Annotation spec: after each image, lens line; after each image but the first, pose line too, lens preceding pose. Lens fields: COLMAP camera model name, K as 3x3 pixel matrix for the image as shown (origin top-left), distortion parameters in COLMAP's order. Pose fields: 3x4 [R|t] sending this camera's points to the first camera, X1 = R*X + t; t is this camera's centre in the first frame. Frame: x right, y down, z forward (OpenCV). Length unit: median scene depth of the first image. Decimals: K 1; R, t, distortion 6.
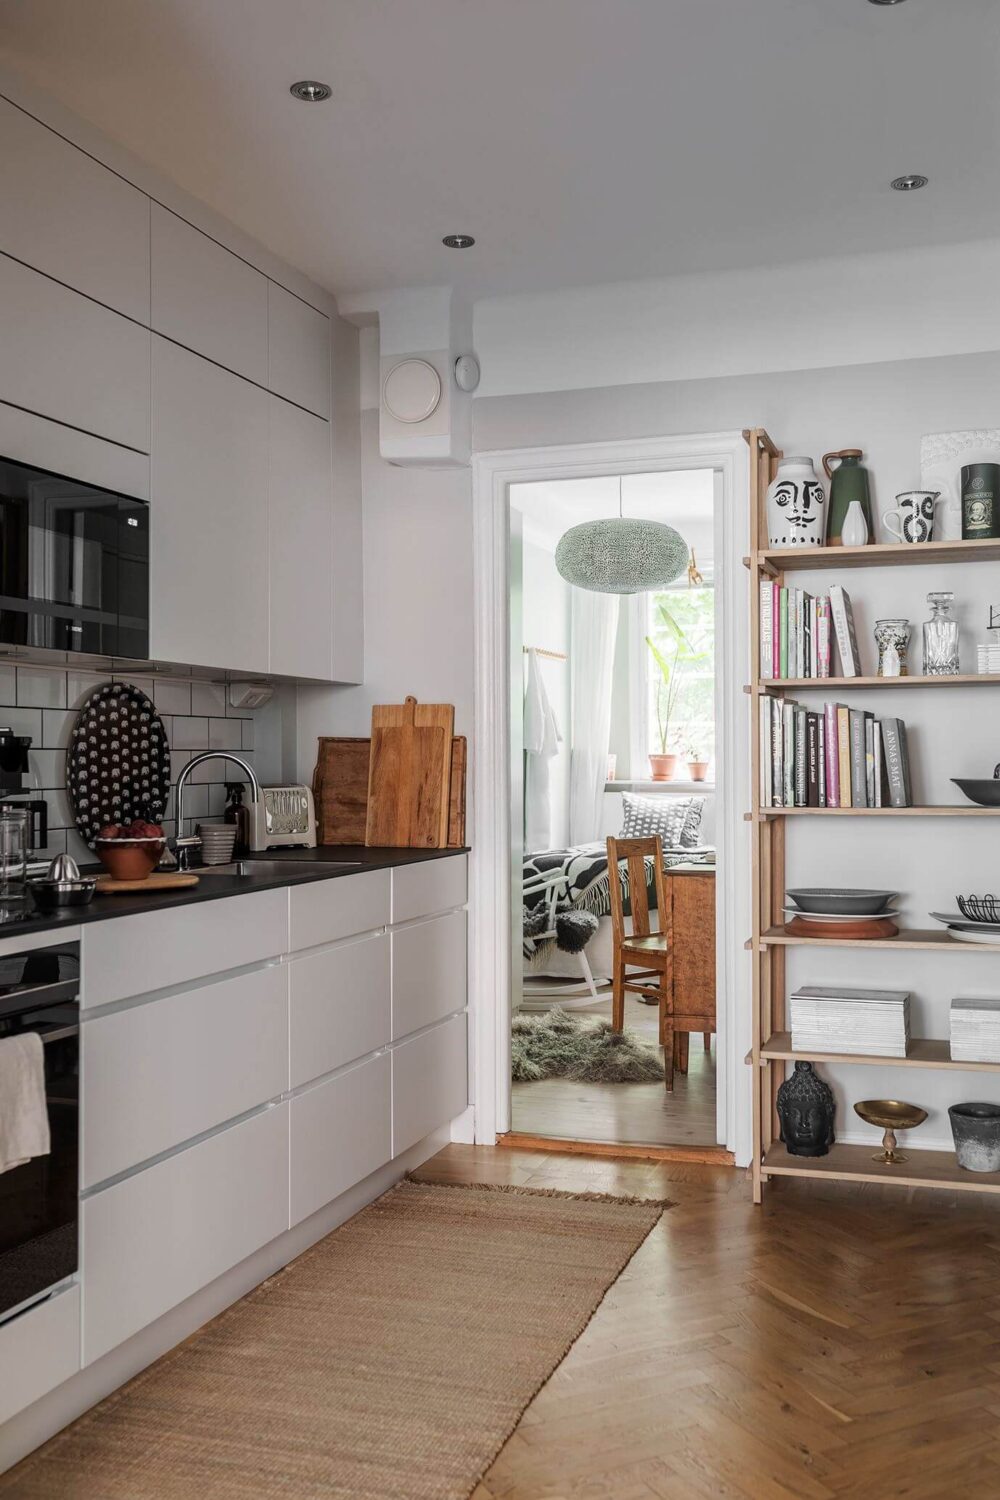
lens RADIAL K [[1432.1, 0, 492.3], [0, 1432.1, 755.3], [0, 0, 1]] dist [0.010702, 0.000000]
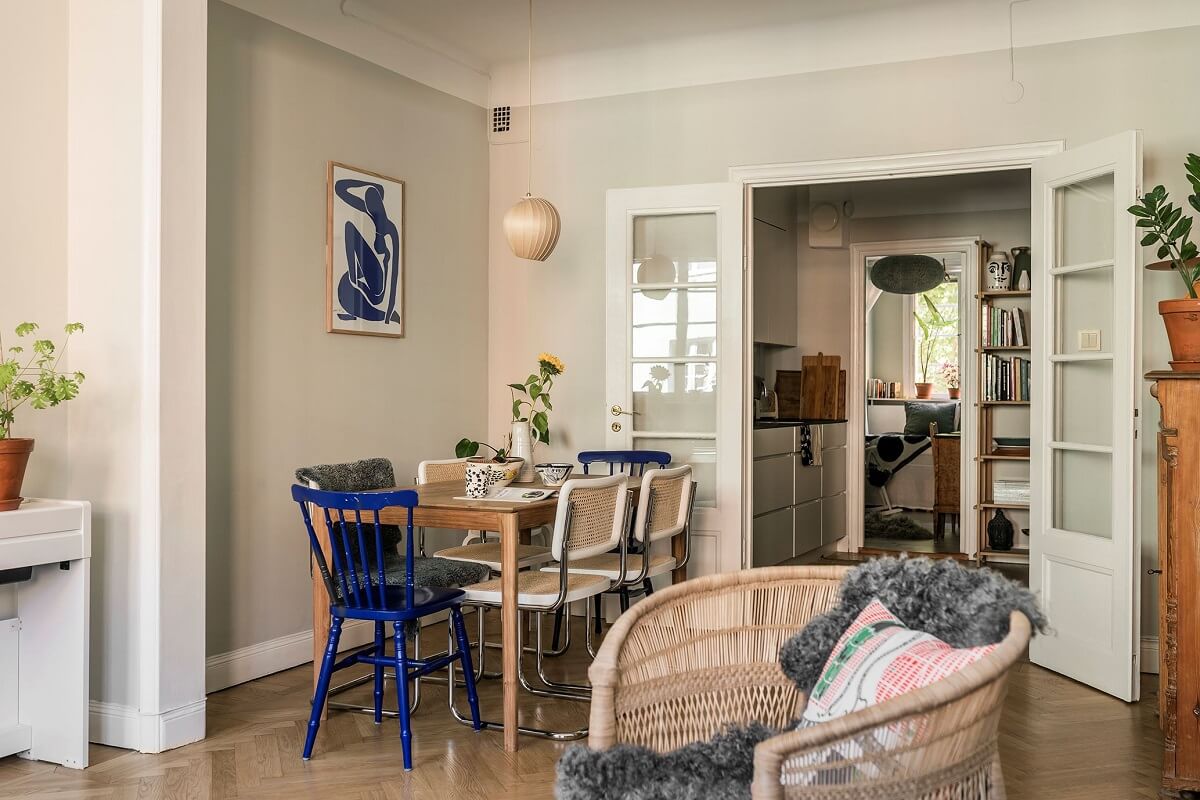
lens RADIAL K [[1145.7, 0, 610.8], [0, 1145.7, 393.2], [0, 0, 1]] dist [0.010702, 0.000000]
pose [[0.991045, 0.008683, -0.133244, -0.160929], [-0.008022, 0.999953, 0.005500, 0.017927], [0.133285, -0.004382, 0.991068, -0.924201]]
